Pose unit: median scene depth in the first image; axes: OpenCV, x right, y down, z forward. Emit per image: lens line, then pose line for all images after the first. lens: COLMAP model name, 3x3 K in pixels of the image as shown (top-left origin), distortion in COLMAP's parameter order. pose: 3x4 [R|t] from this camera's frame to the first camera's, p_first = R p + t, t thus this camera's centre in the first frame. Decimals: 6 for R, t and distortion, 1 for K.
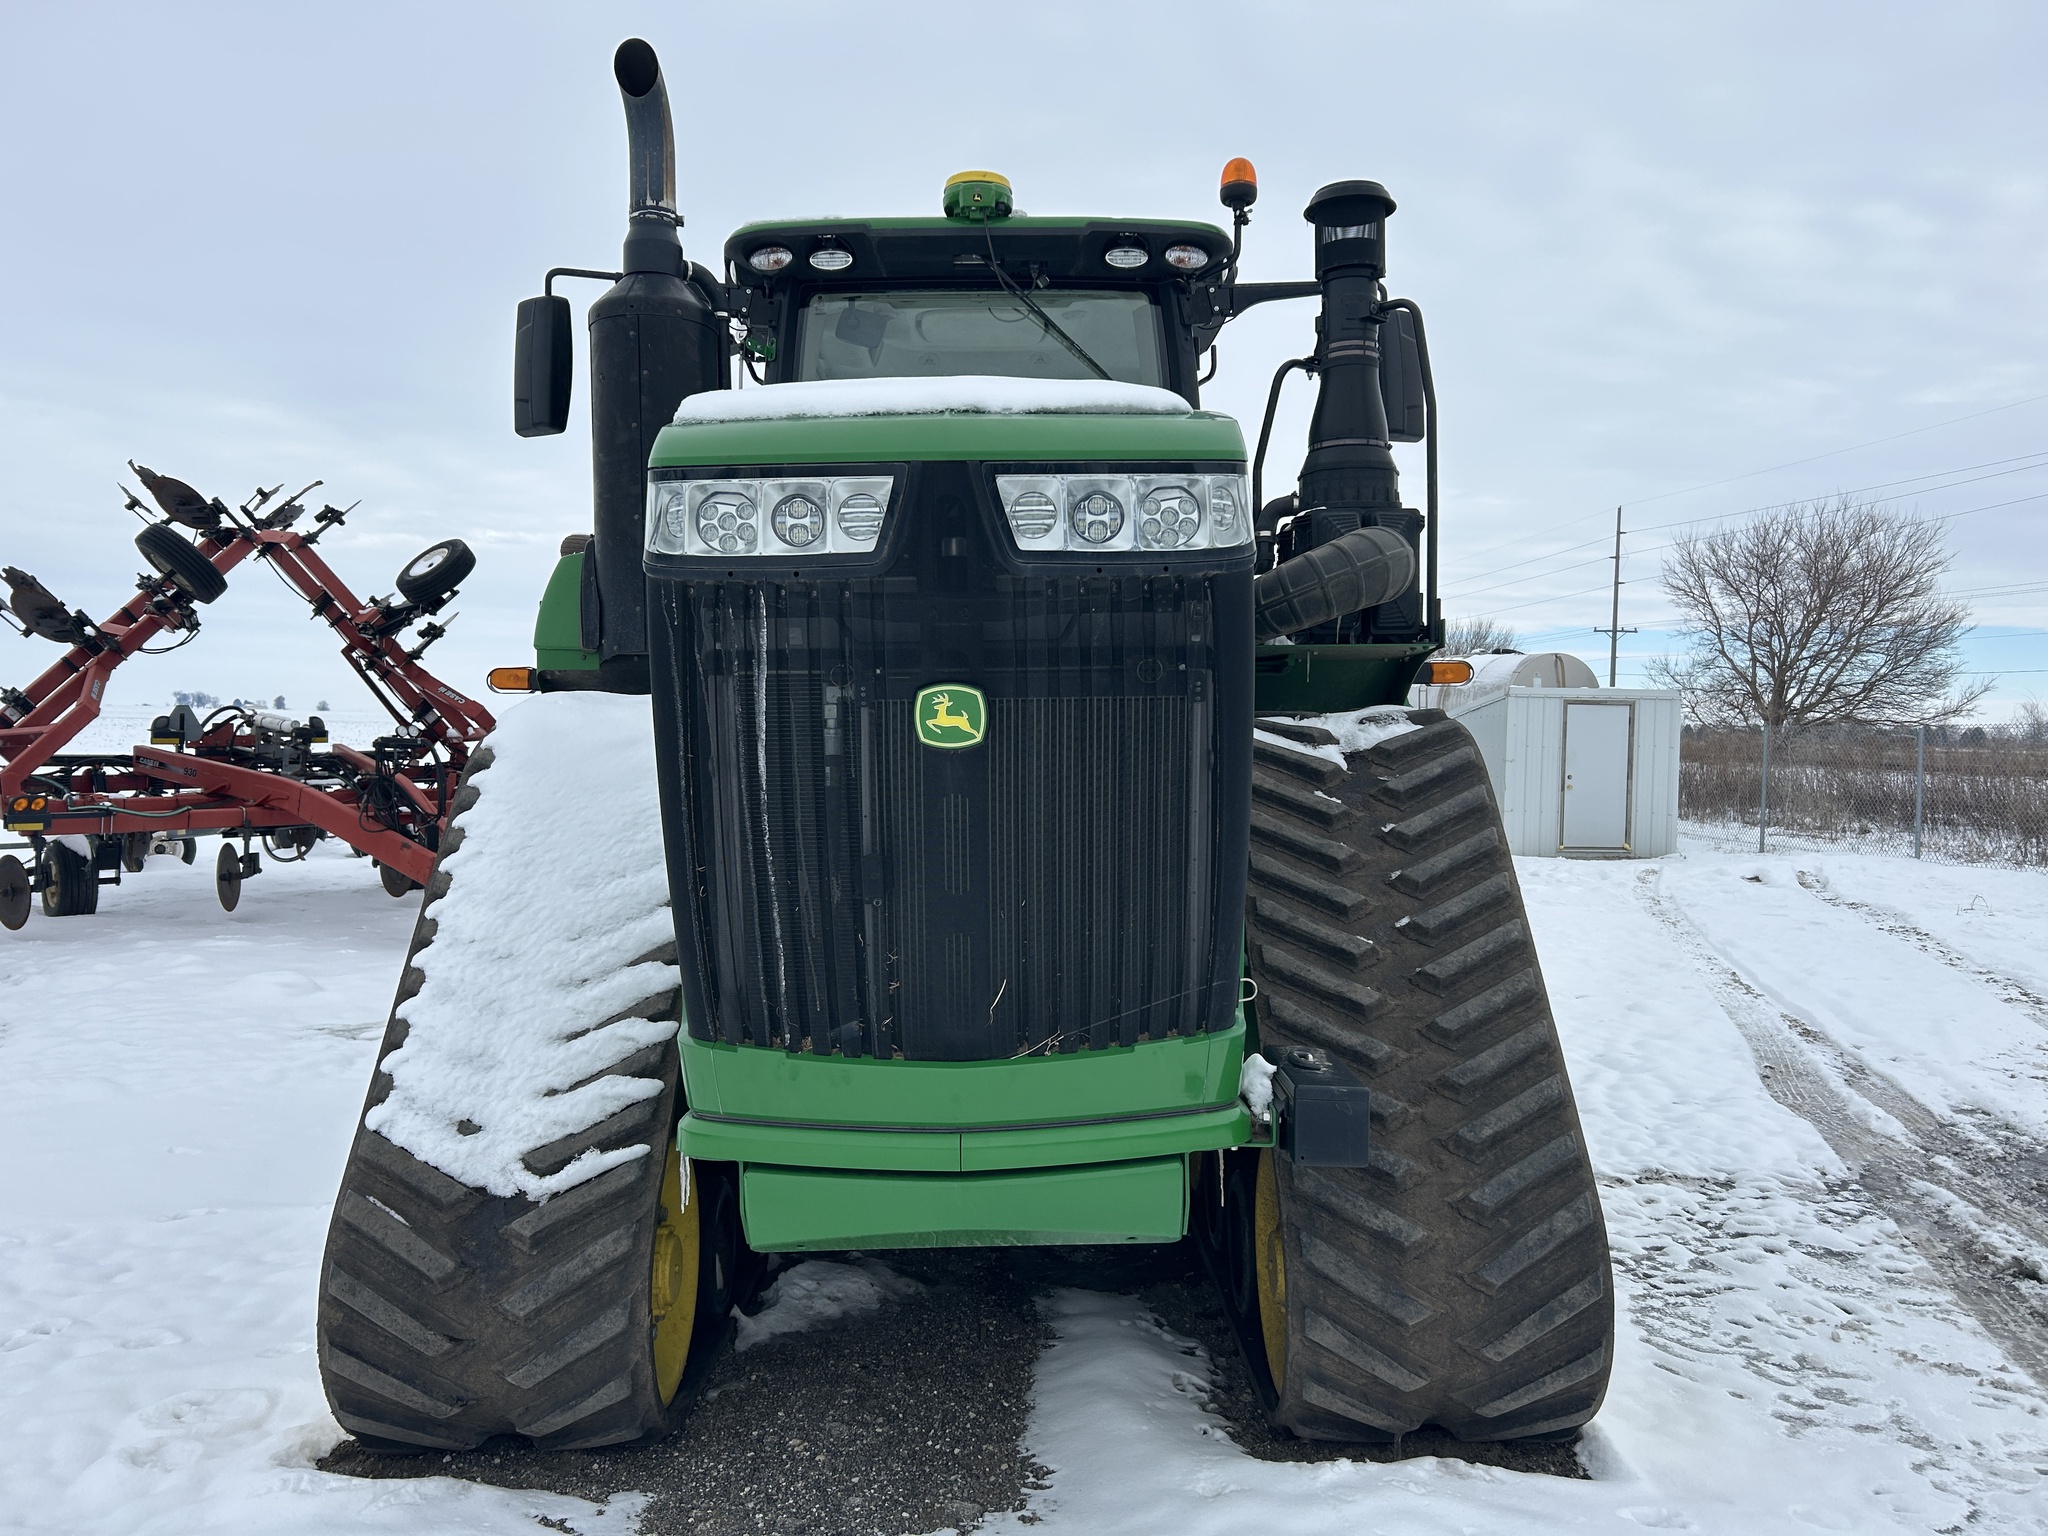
lens RADIAL K [[1457.5, 0, 1051.6], [0, 1457.5, 763.0], [0, 0, 1]] dist [0.003291, 0.001335]
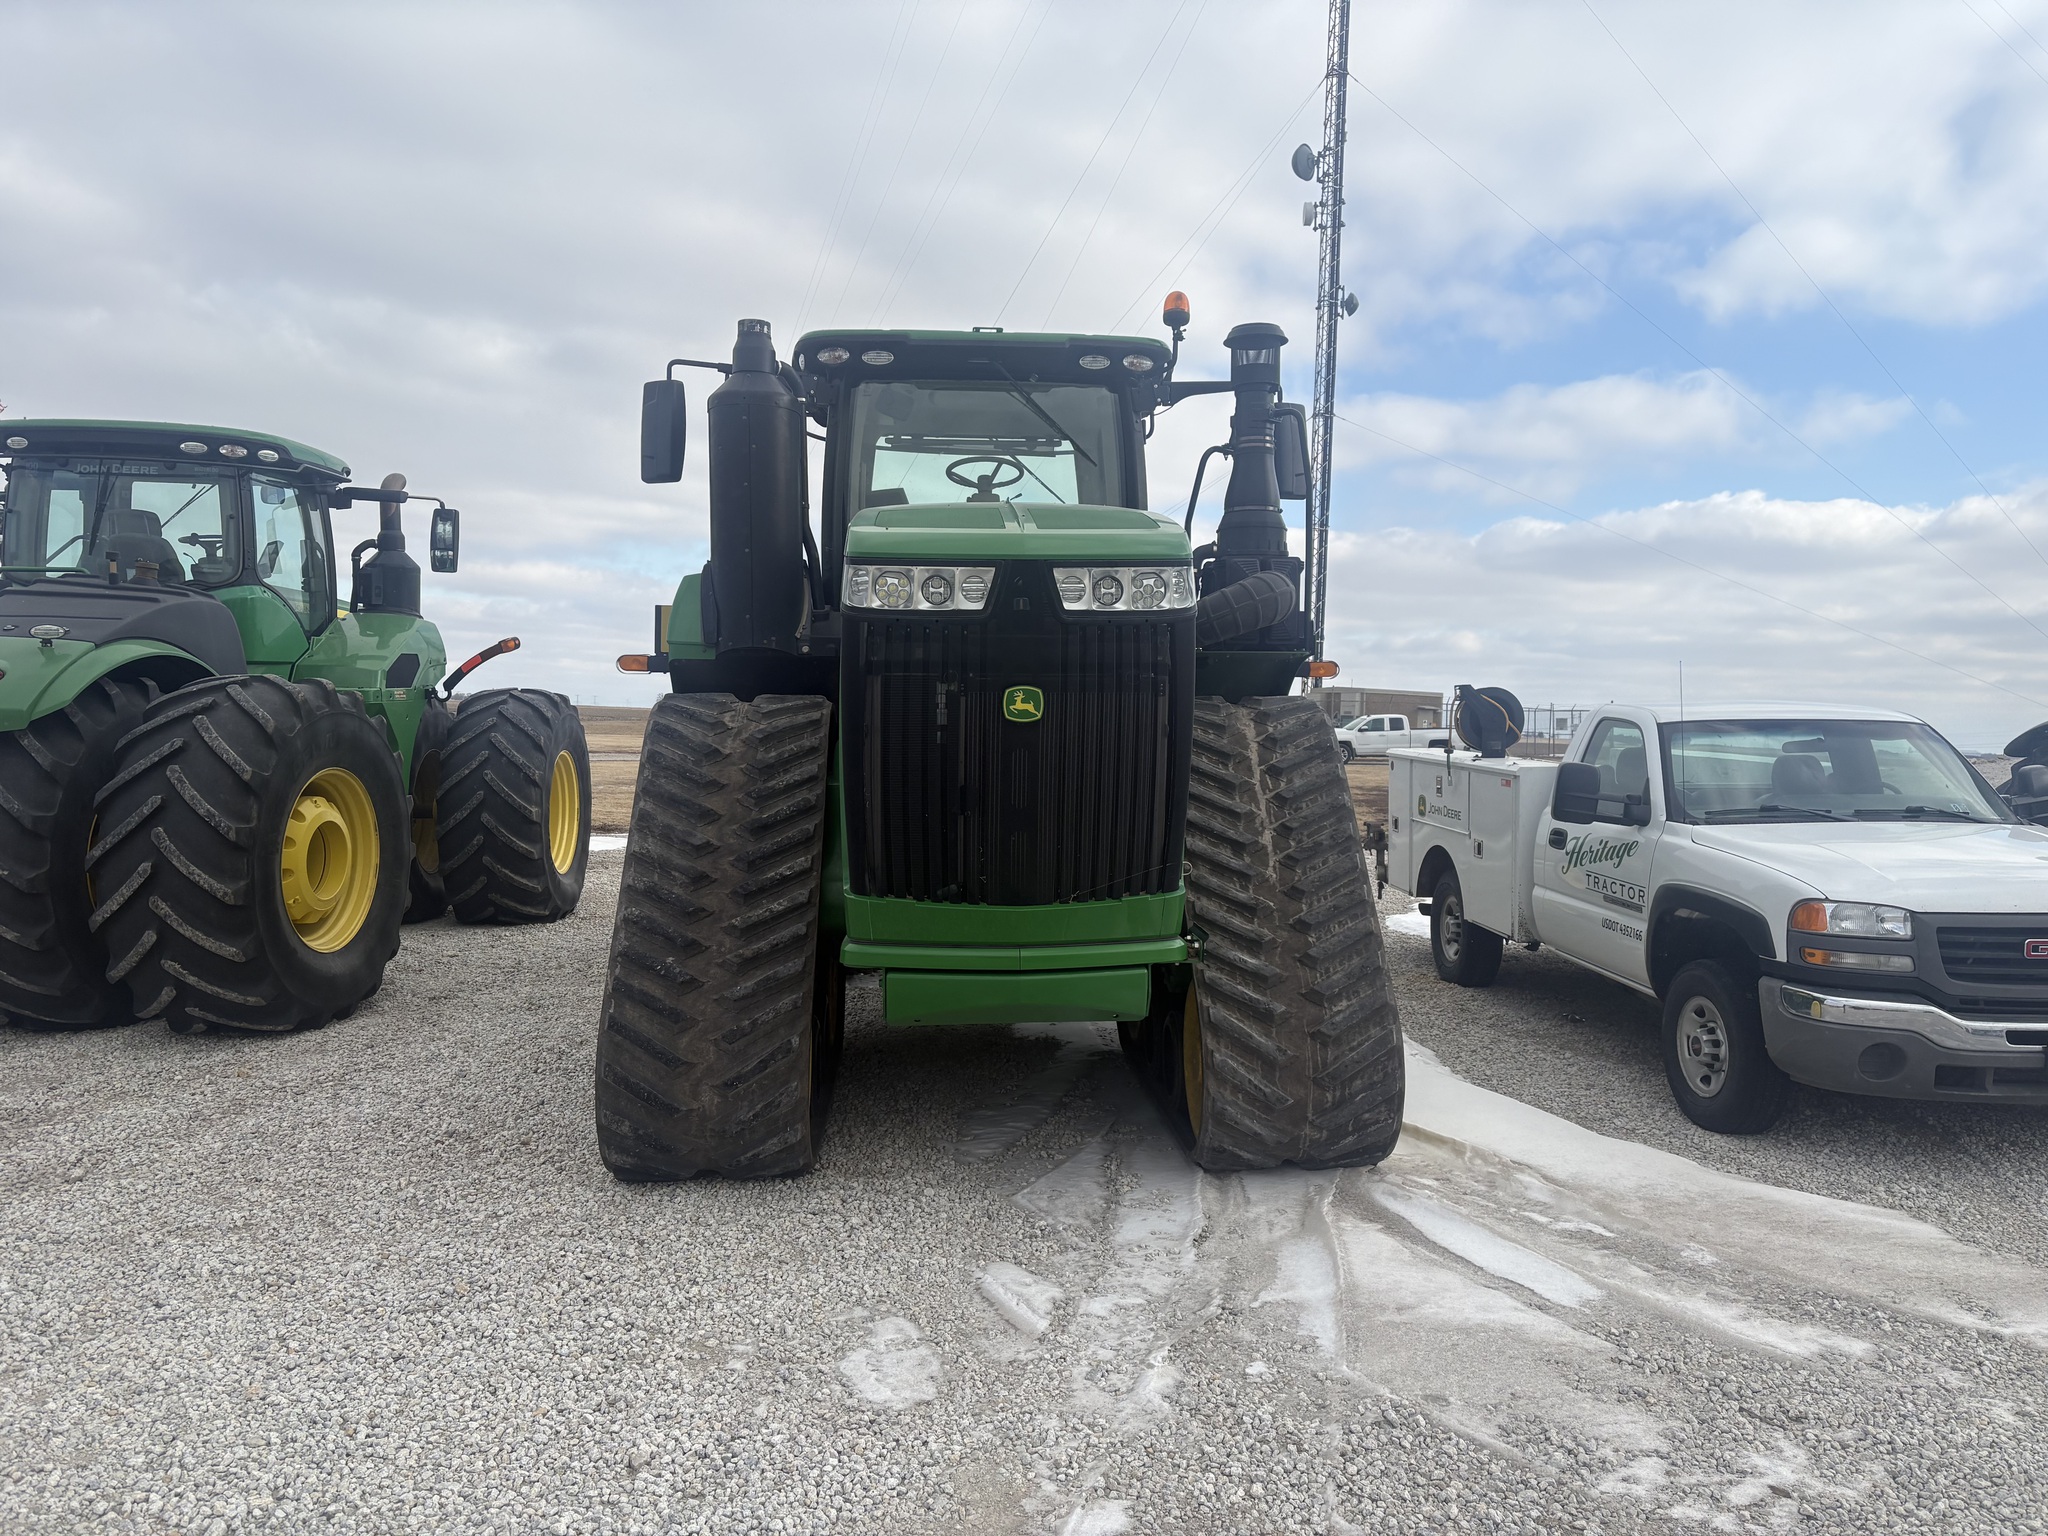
lens RADIAL K [[1569.1, 0, 1054.5], [0, 1569.1, 755.9], [0, 0, 1]] dist [0.065018, -0.074894]
pose [[0.996927, 0.011655, 0.077470, -0.102228], [-0.012901, 0.999795, 0.015607, 0.000292], [-0.077272, -0.016558, 0.996873, -0.506249]]
